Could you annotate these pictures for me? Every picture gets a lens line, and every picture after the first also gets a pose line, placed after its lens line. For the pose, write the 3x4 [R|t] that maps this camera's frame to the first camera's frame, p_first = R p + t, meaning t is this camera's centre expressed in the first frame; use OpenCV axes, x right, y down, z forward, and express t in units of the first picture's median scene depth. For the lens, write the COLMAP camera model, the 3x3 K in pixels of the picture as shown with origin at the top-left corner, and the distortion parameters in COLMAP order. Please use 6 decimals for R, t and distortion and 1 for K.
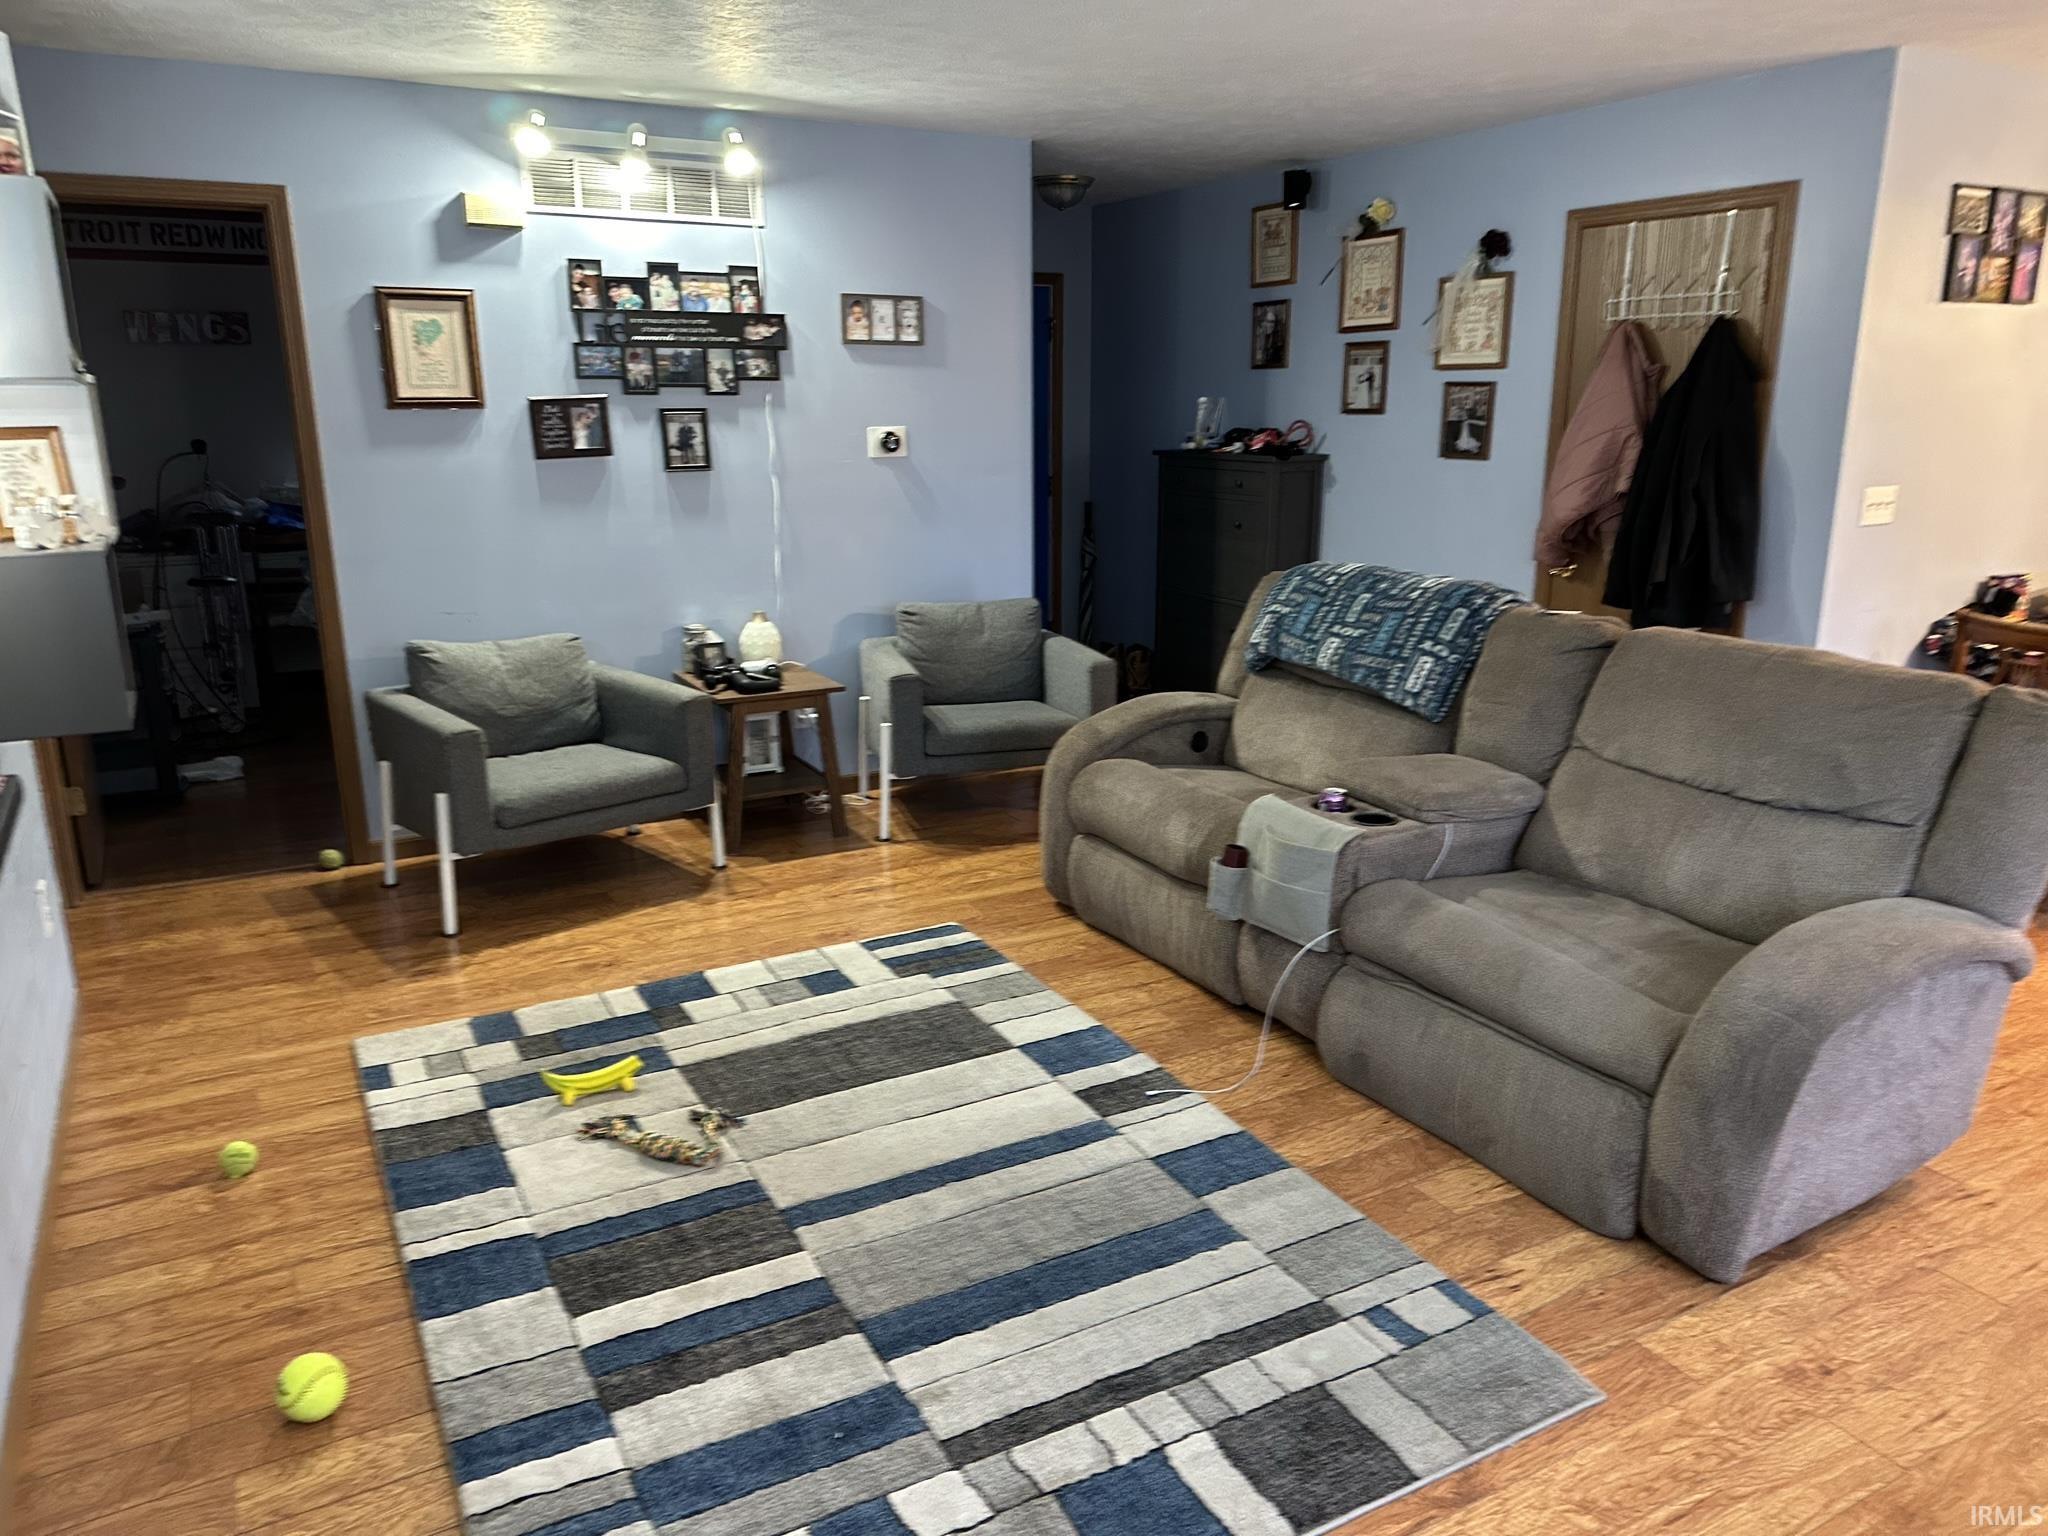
lens RADIAL K [[1450.7, 0, 1034.6], [0, 1450.7, 759.2], [0, 0, 1]] dist [0.034727, -0.033671]
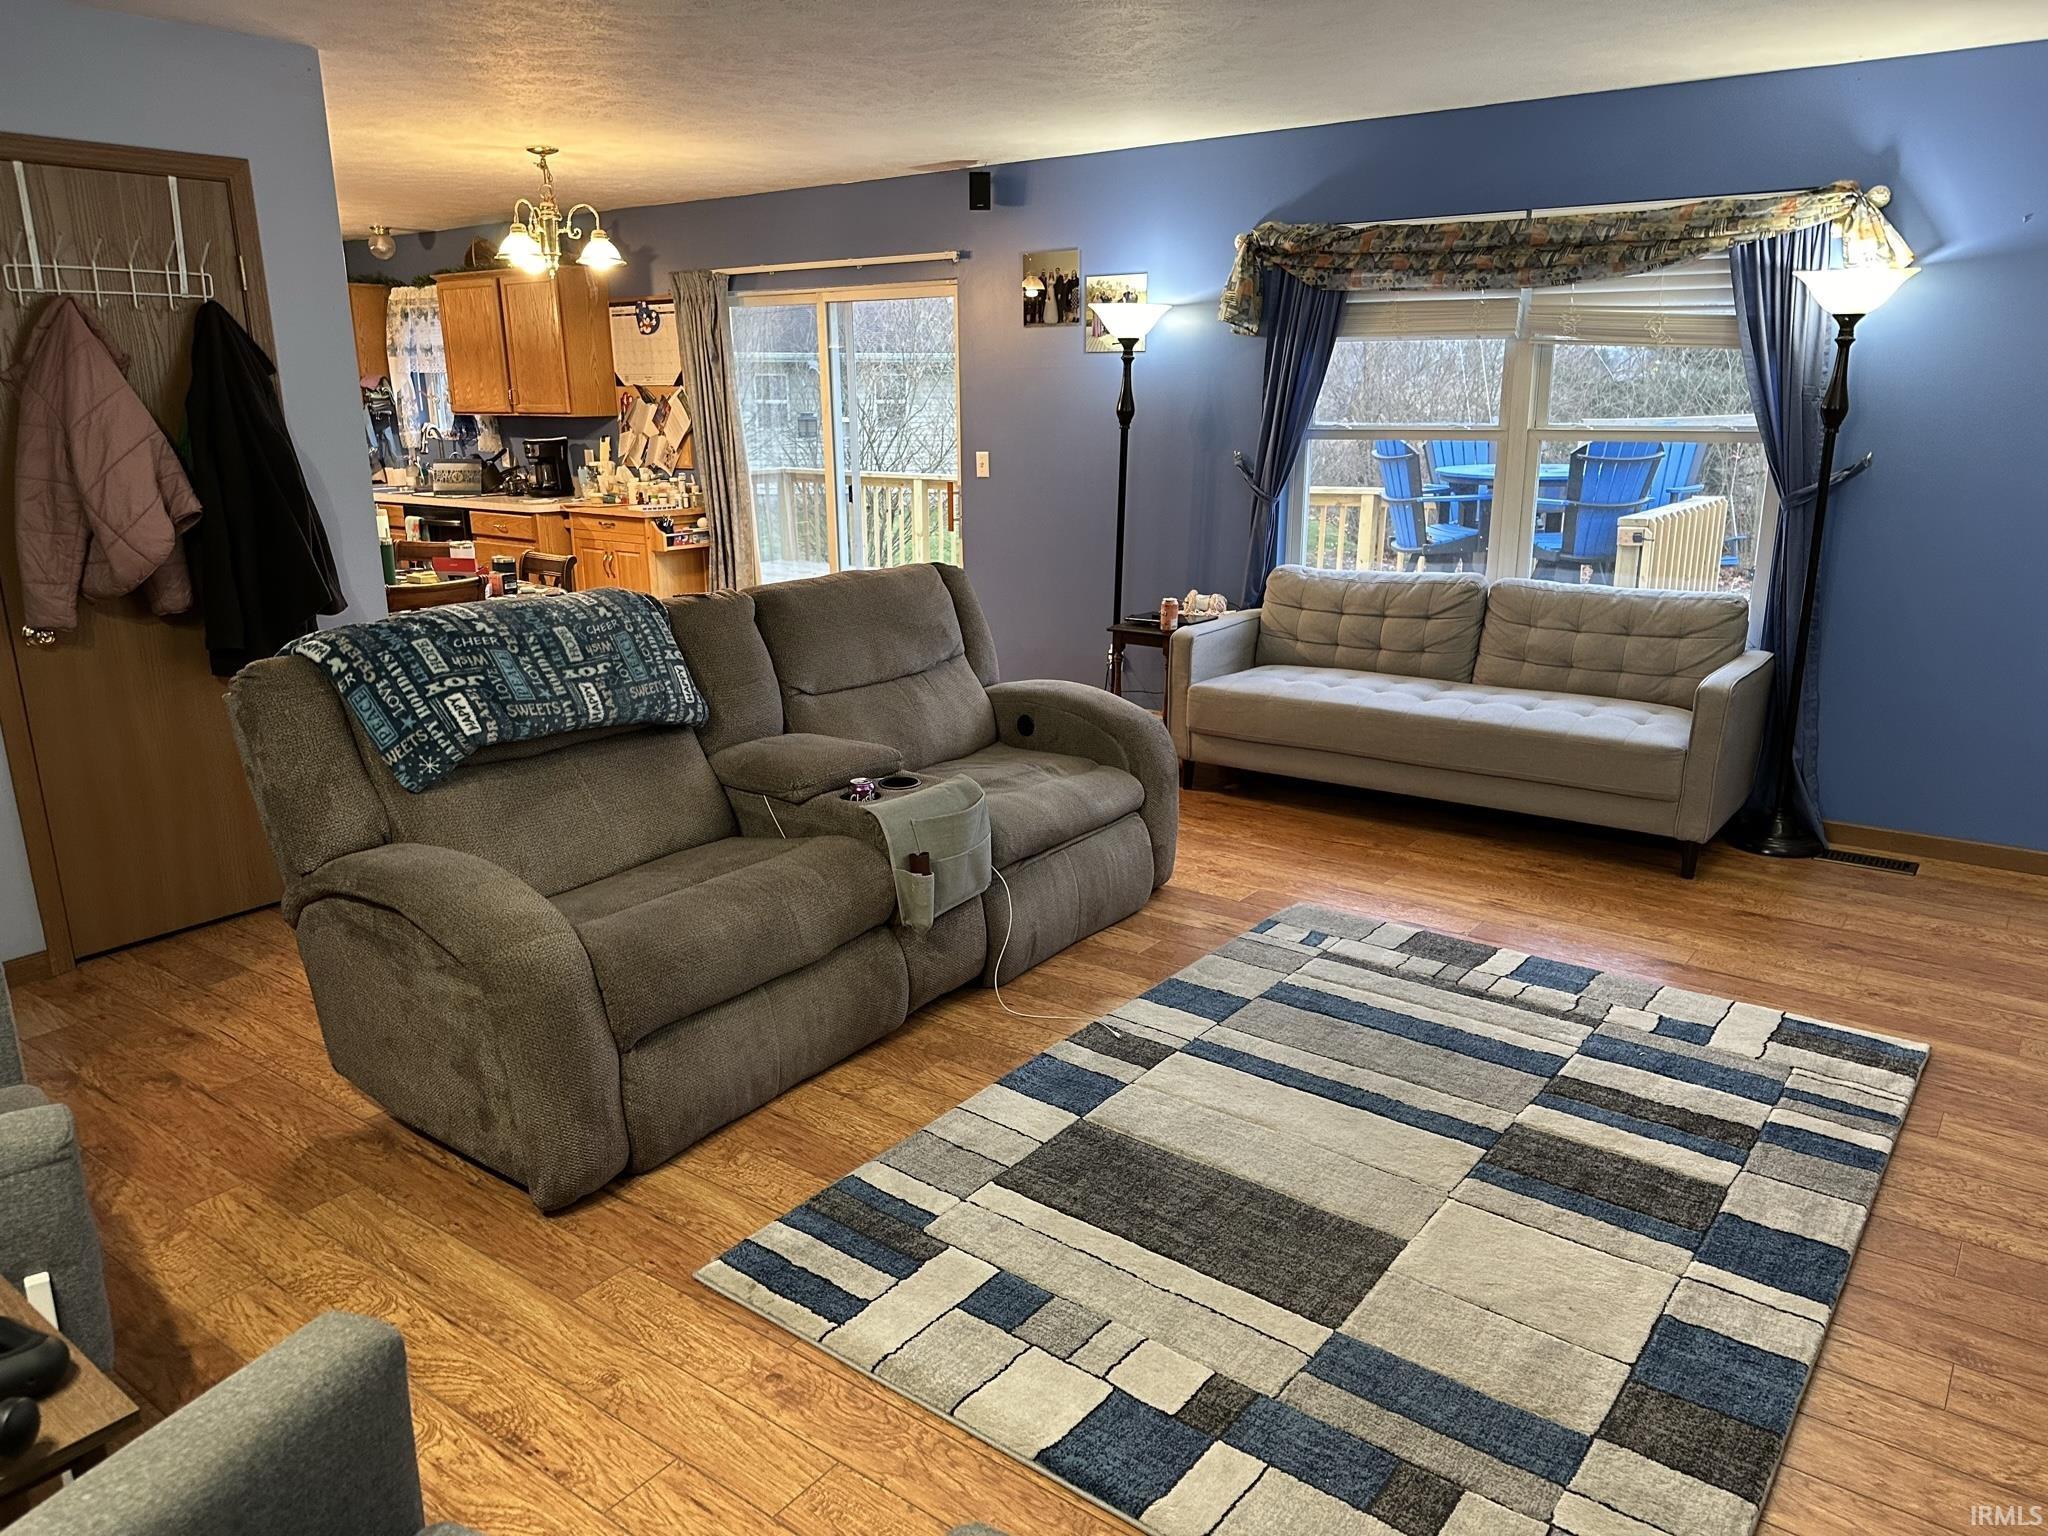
lens RADIAL K [[1450.7, 0, 1011.3], [0, 1450.7, 768.3], [0, 0, 1]] dist [0.034727, -0.033671]
pose [[-0.395772, -0.237562, 0.887090, -0.776239], [0.239765, 0.905729, 0.349524, -0.334886], [-0.886497, 0.351025, -0.301504, 1.303002]]
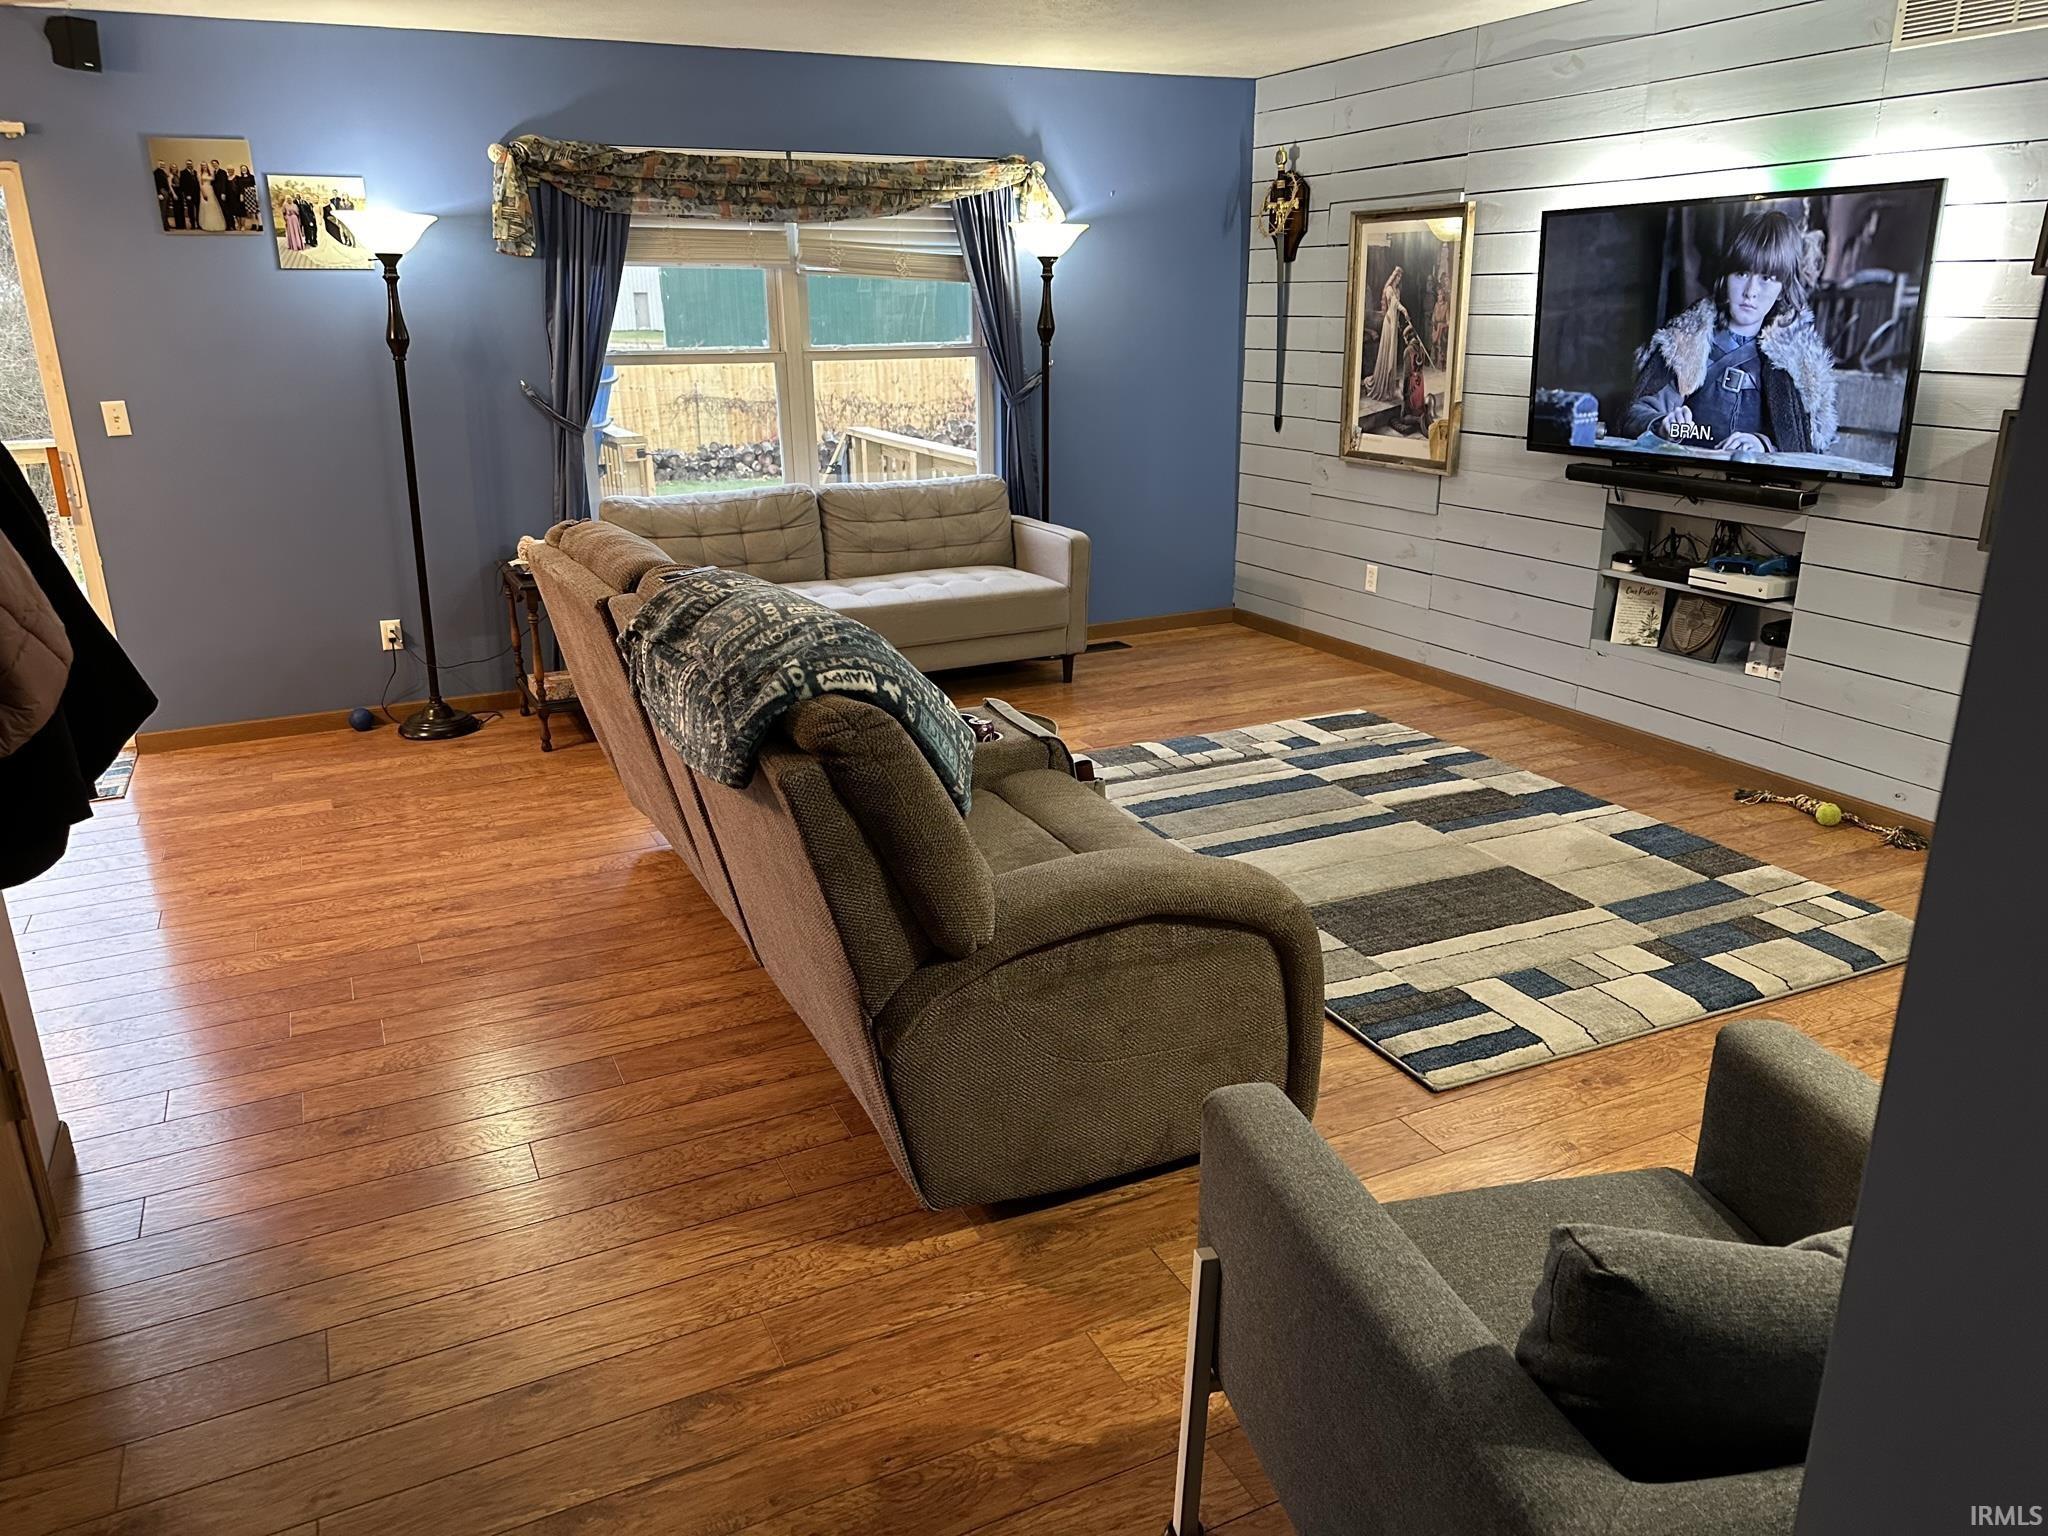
lens RADIAL K [[1450.7, 0, 1015.0], [0, 1450.7, 766.8], [0, 0, 1]] dist [0.034727, -0.033671]
pose [[-0.997710, -0.012002, 0.066565, 0.128540], [0.025577, 0.844108, 0.535563, -0.502699], [-0.062616, 0.536039, -0.841868, 1.975274]]
